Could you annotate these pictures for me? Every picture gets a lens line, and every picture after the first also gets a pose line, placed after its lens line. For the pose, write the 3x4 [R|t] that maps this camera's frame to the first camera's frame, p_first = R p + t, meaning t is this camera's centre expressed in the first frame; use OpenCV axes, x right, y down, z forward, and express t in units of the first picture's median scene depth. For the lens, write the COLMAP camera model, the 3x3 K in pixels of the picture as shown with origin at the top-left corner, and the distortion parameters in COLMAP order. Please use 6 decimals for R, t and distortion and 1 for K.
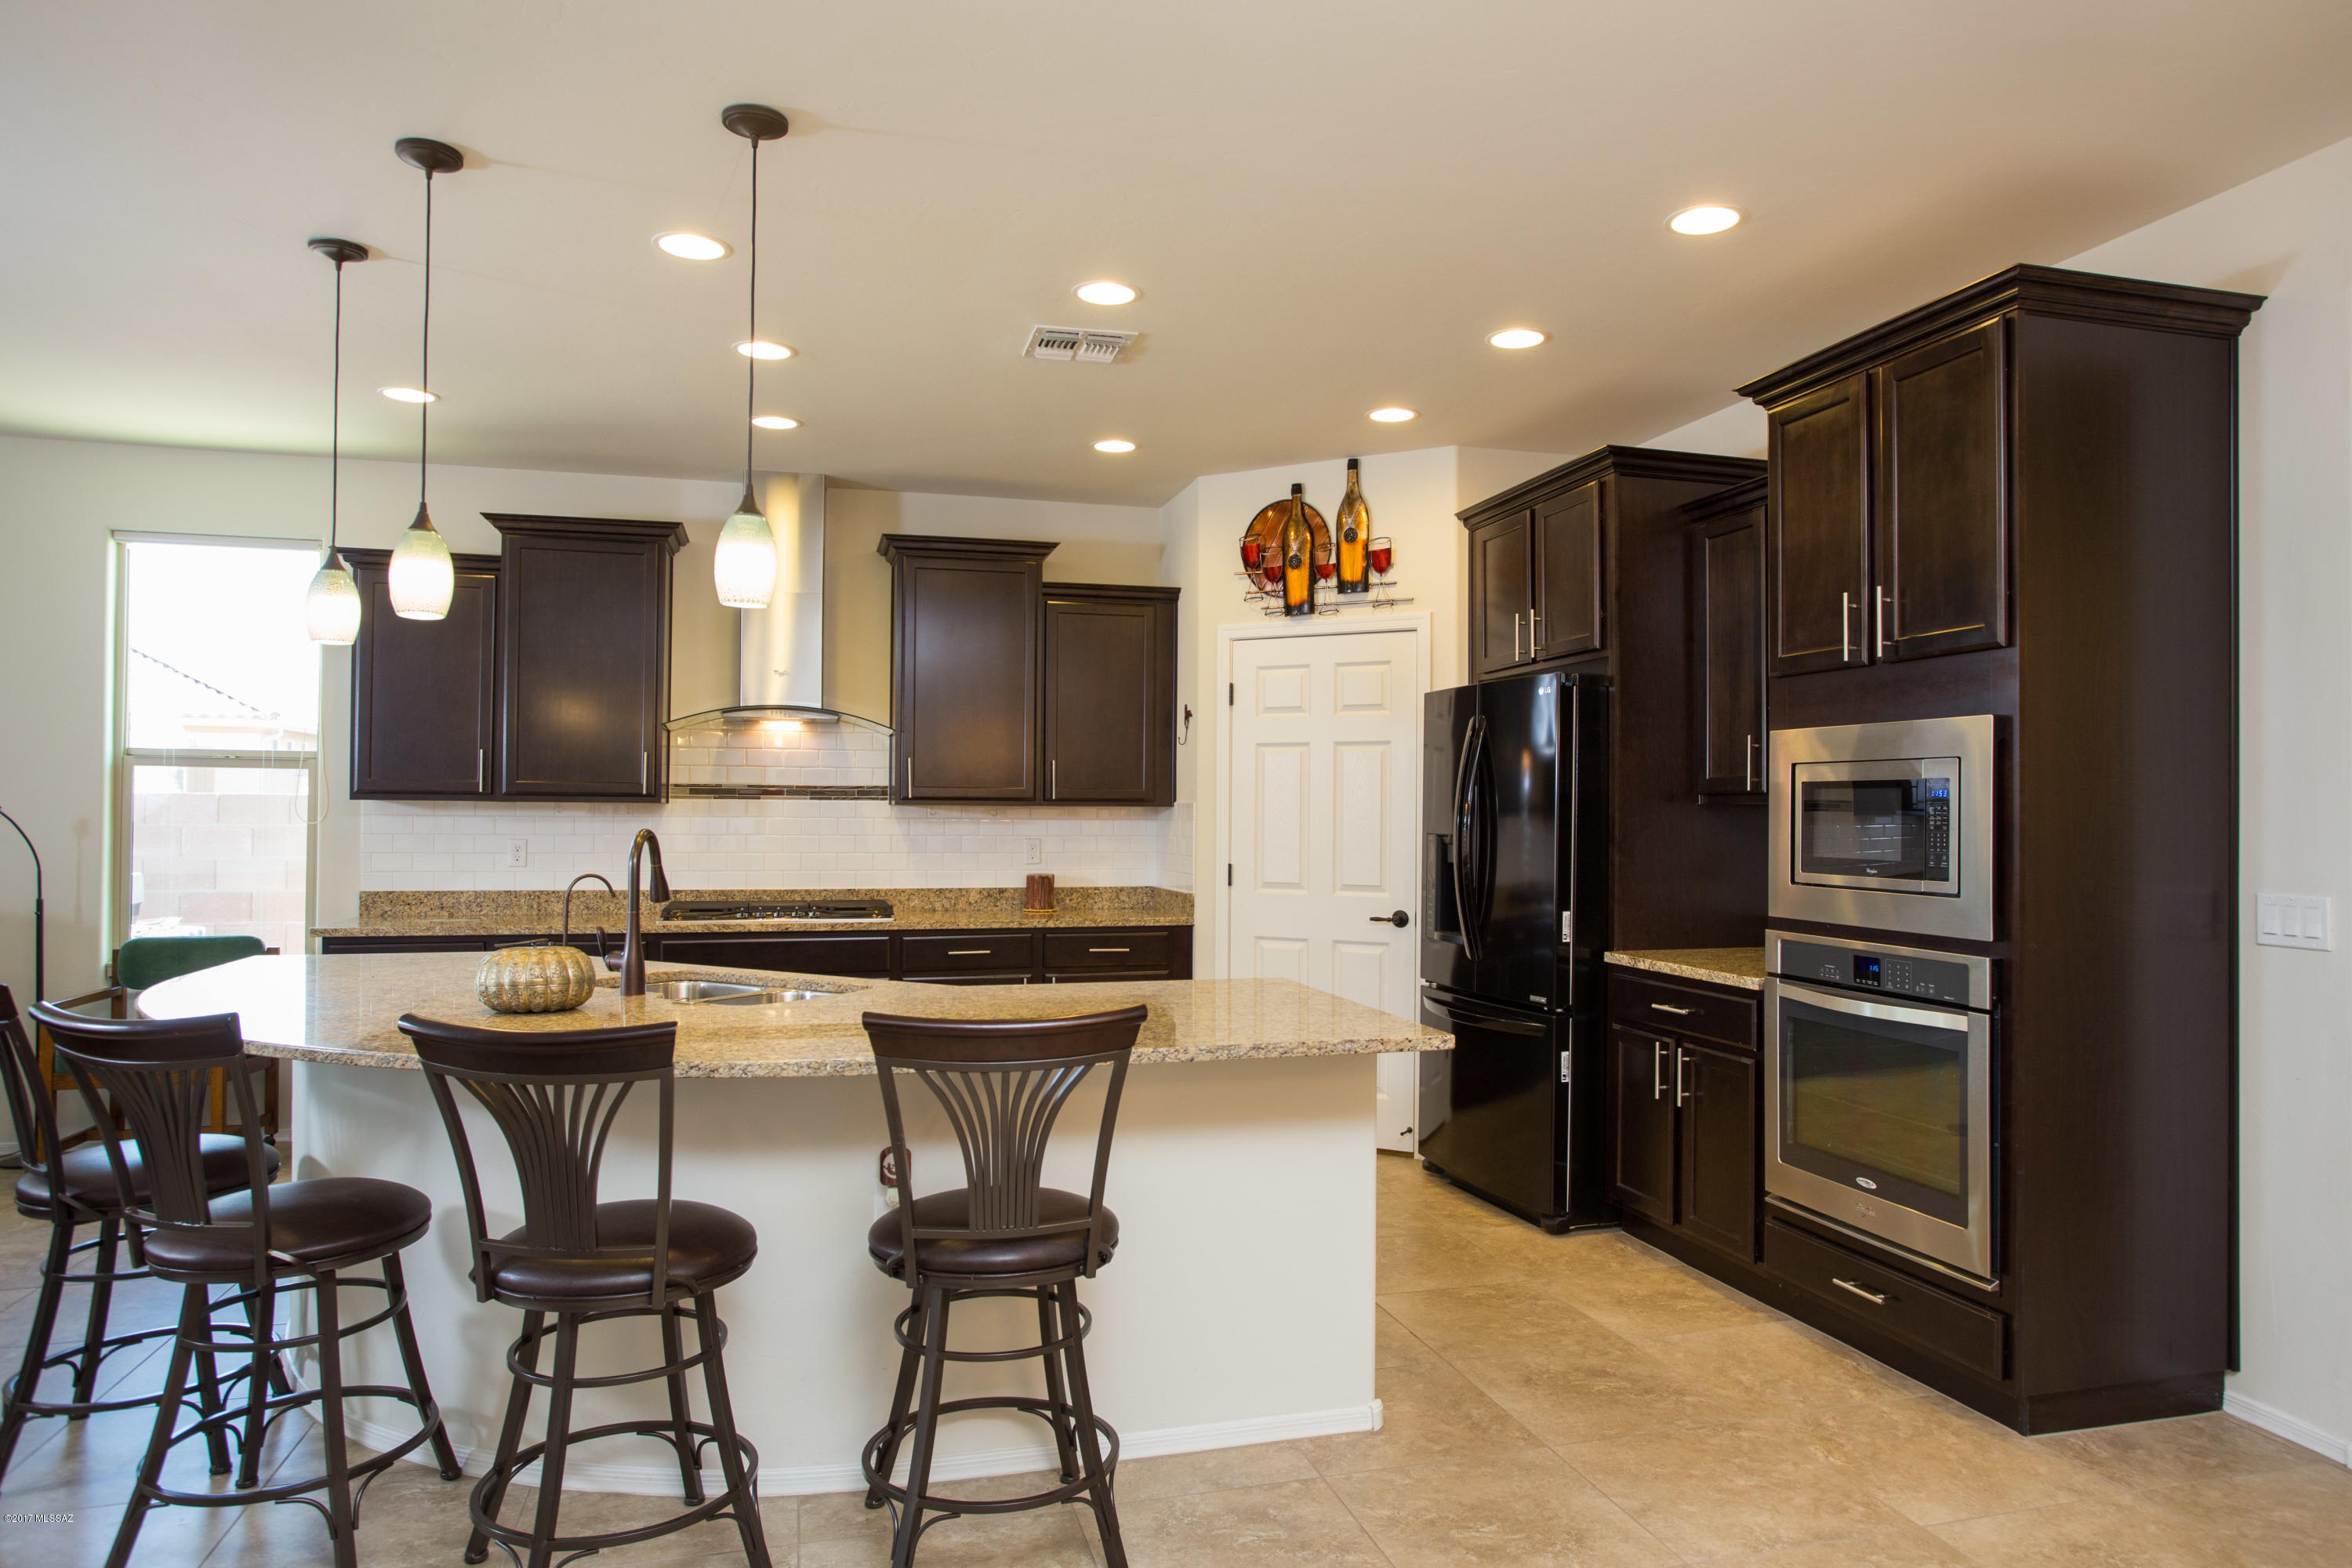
lens RADIAL K [[1433.4, 0, 1222.1], [0, 1433.4, 796.8], [0, 0, 1]] dist [-0.027754, 0.005269]
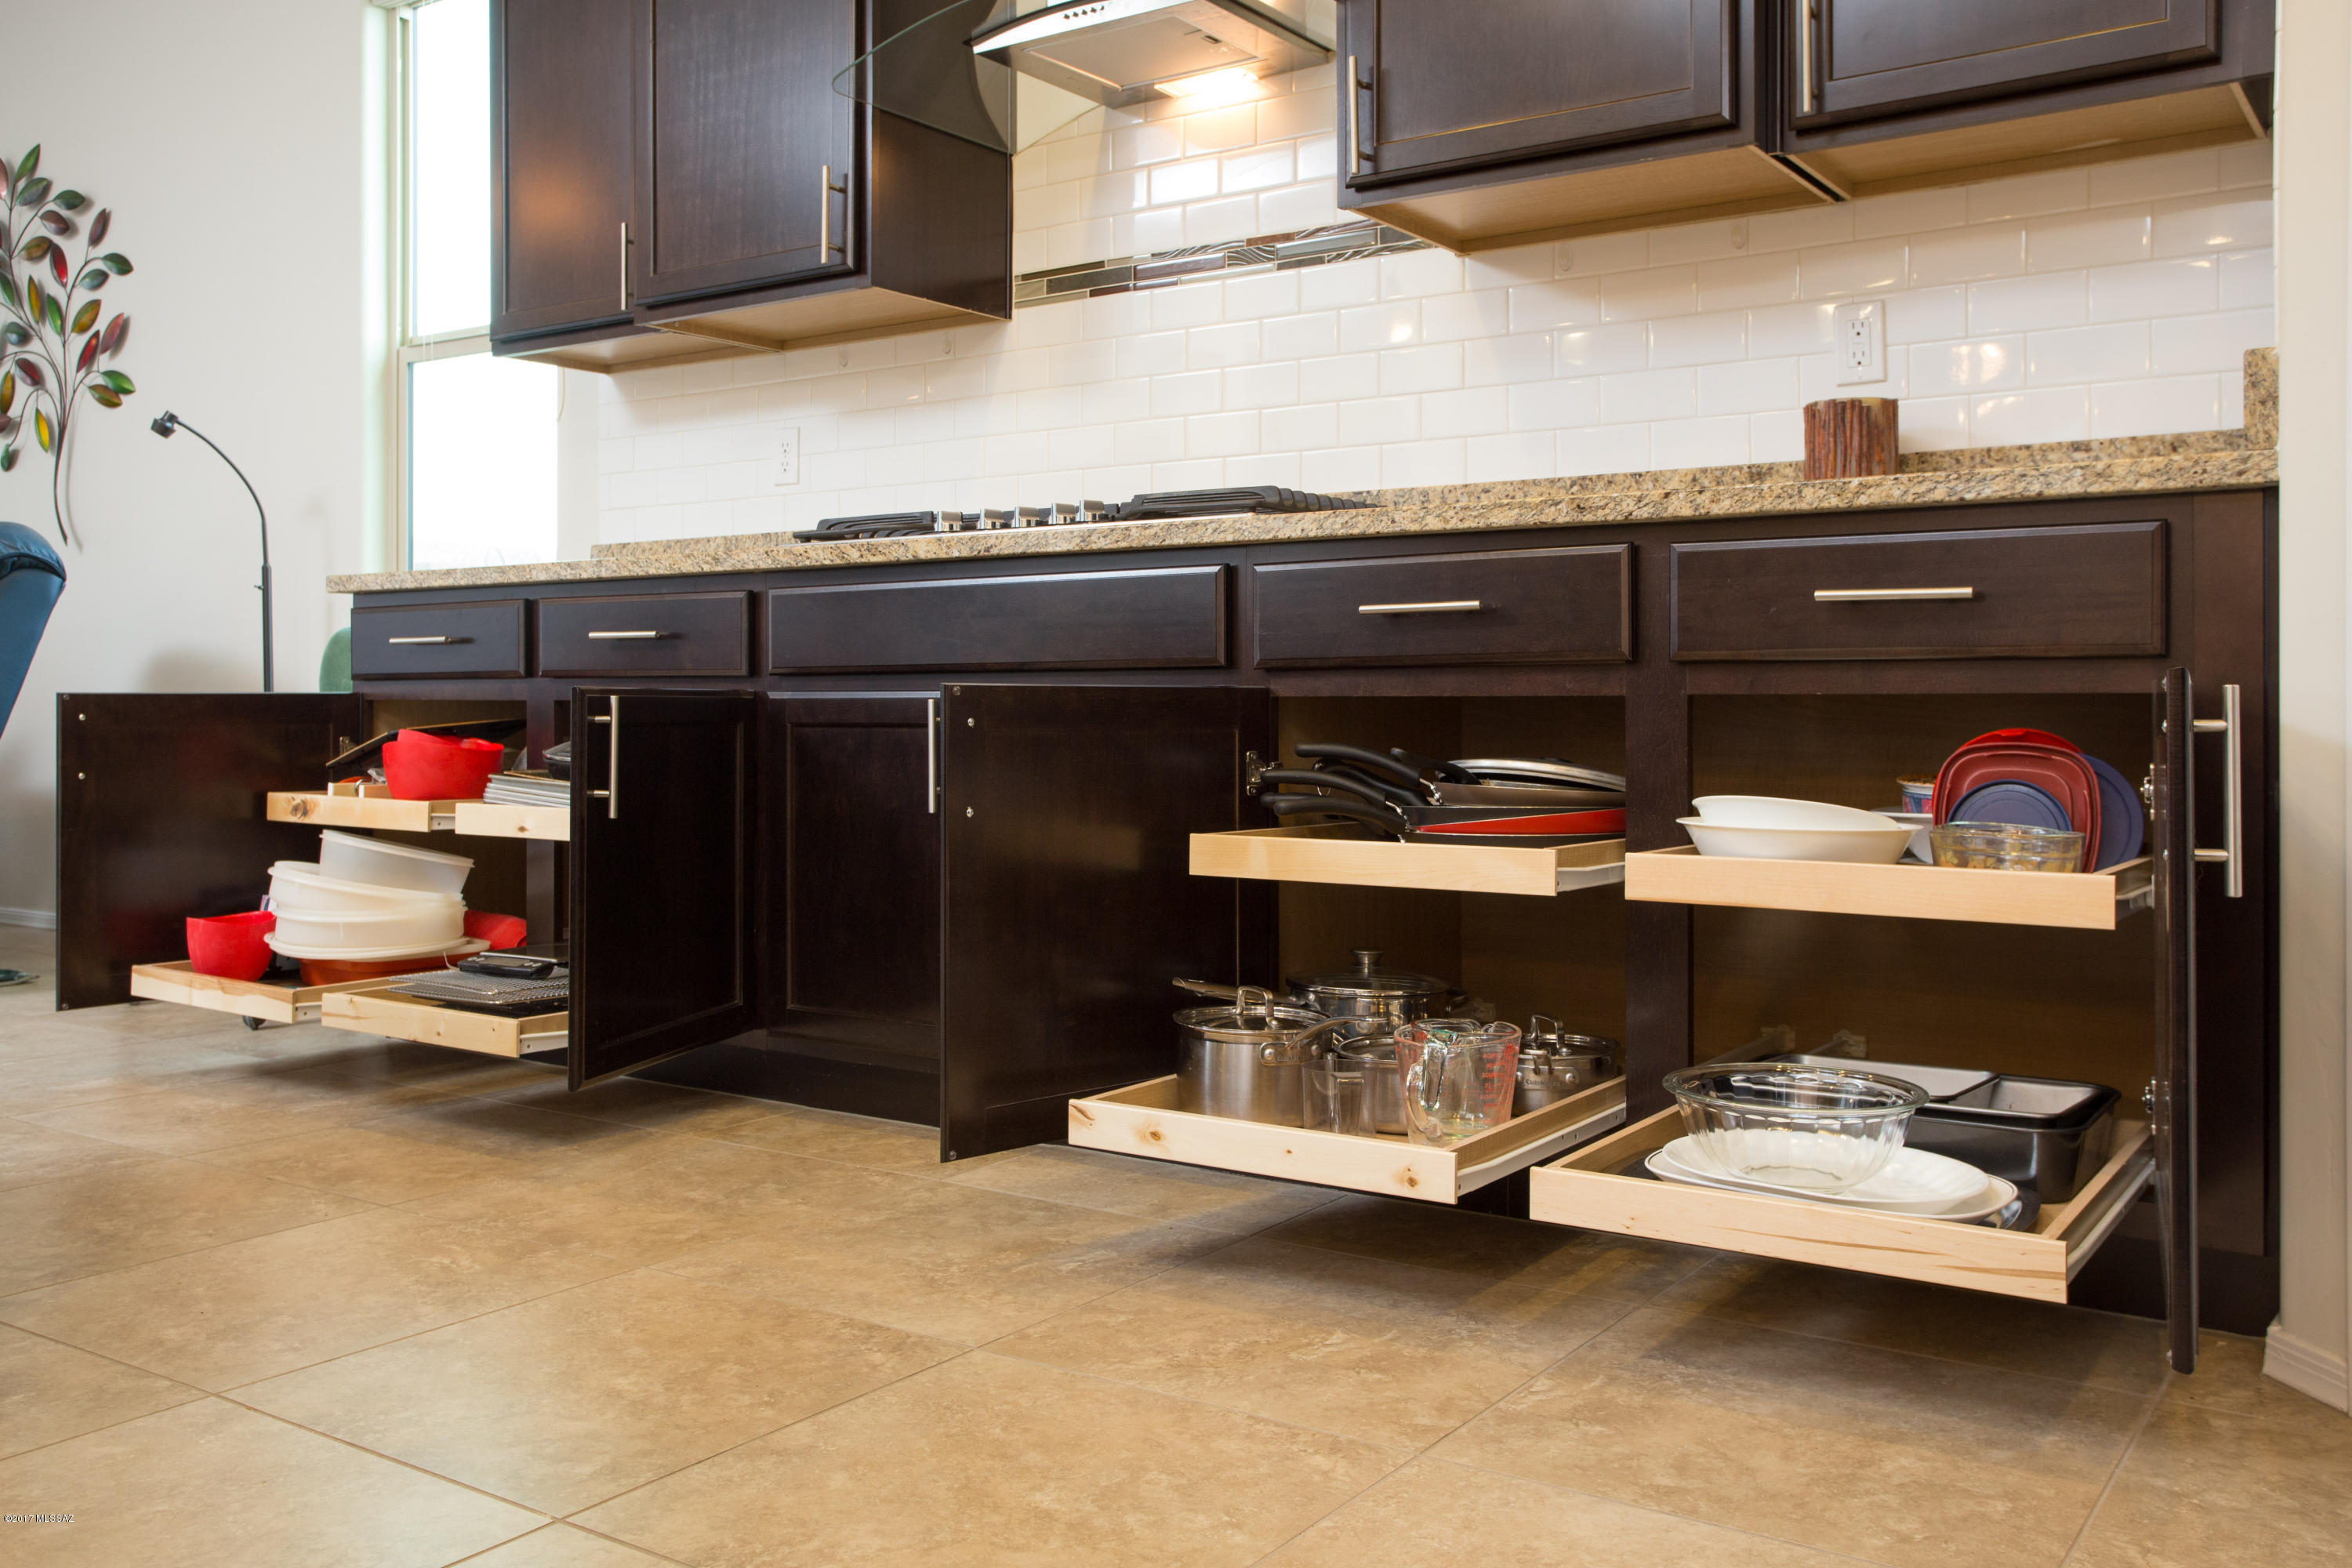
lens RADIAL K [[1994.4, 0, 1210.0], [0, 1994.4, 740.2], [0, 0, 1]] dist [-0.000557, 0.018598]
pose [[0.632273, 0.007815, -0.774706, 0.136992], [0.013742, 0.999679, 0.021300, 0.134842], [0.774624, -0.024113, 0.631963, 0.736080]]
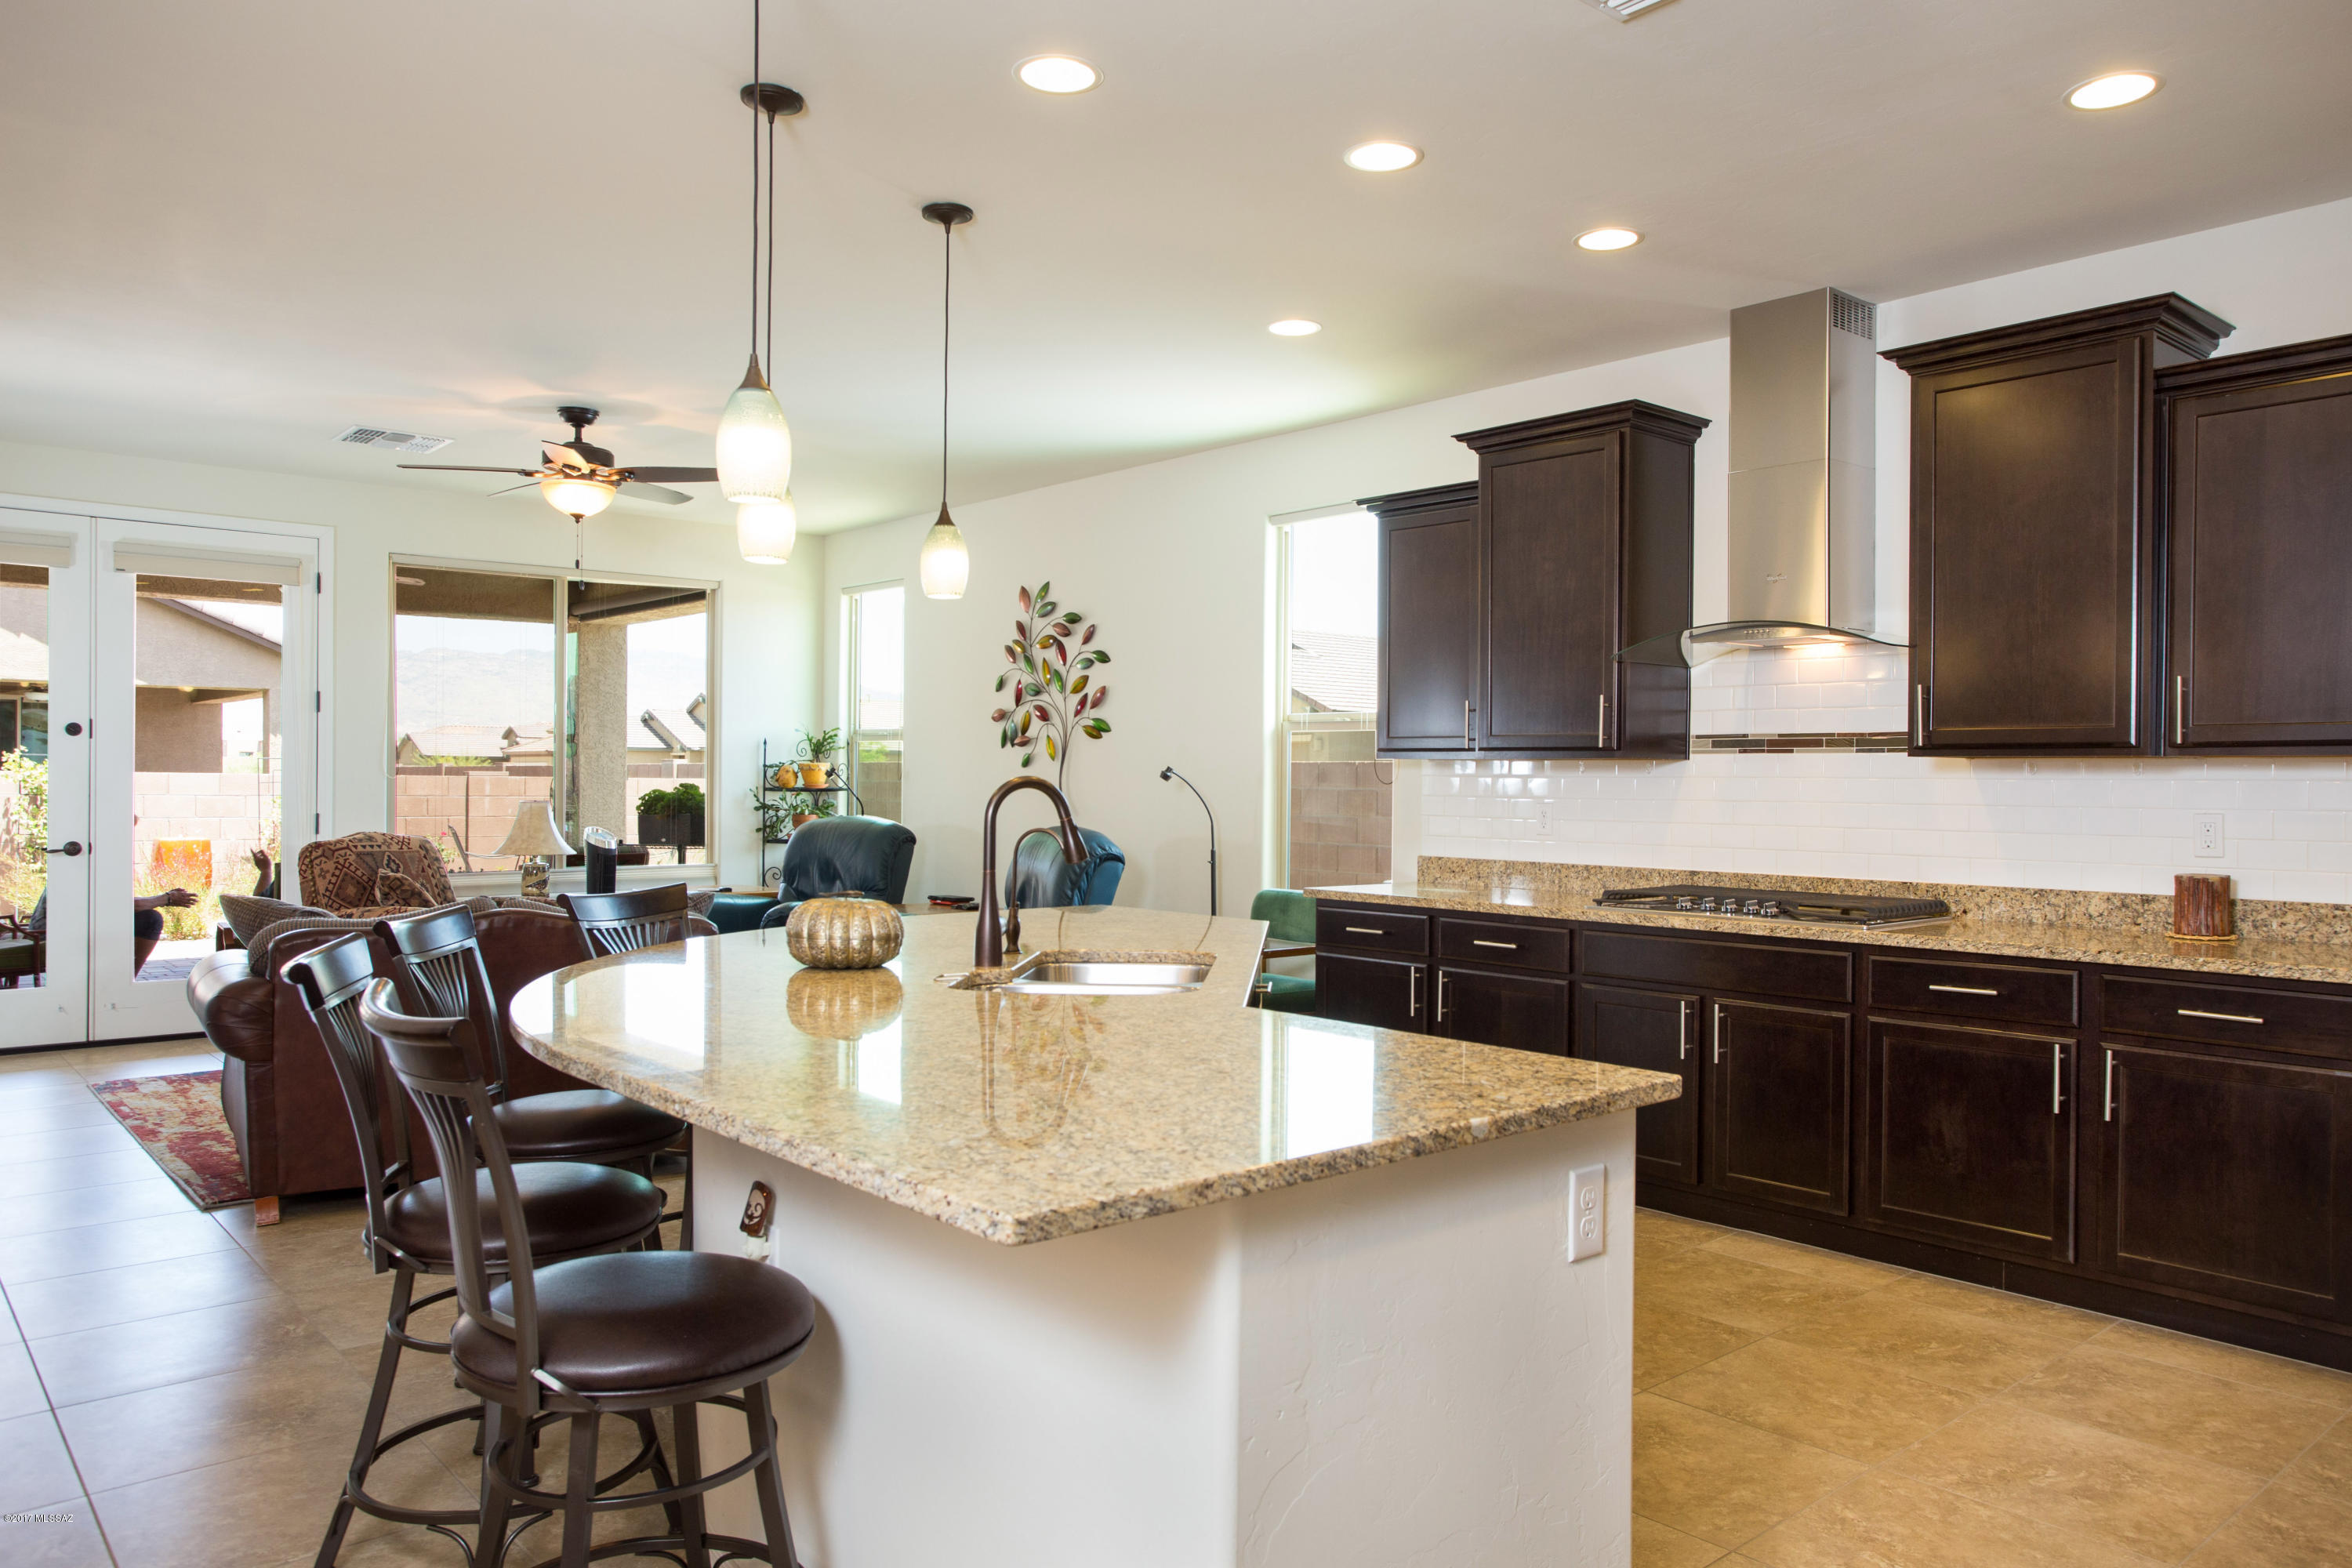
lens RADIAL K [[1638.2, 0, 1238.1], [0, 1638.2, 825.1], [0, 0, 1]] dist [0.009437, 0.018231]
pose [[0.440006, 0.022970, -0.897701, 0.350426], [0.006293, 0.999569, 0.028661, 0.014512], [0.897973, -0.018260, 0.439672, 0.423896]]
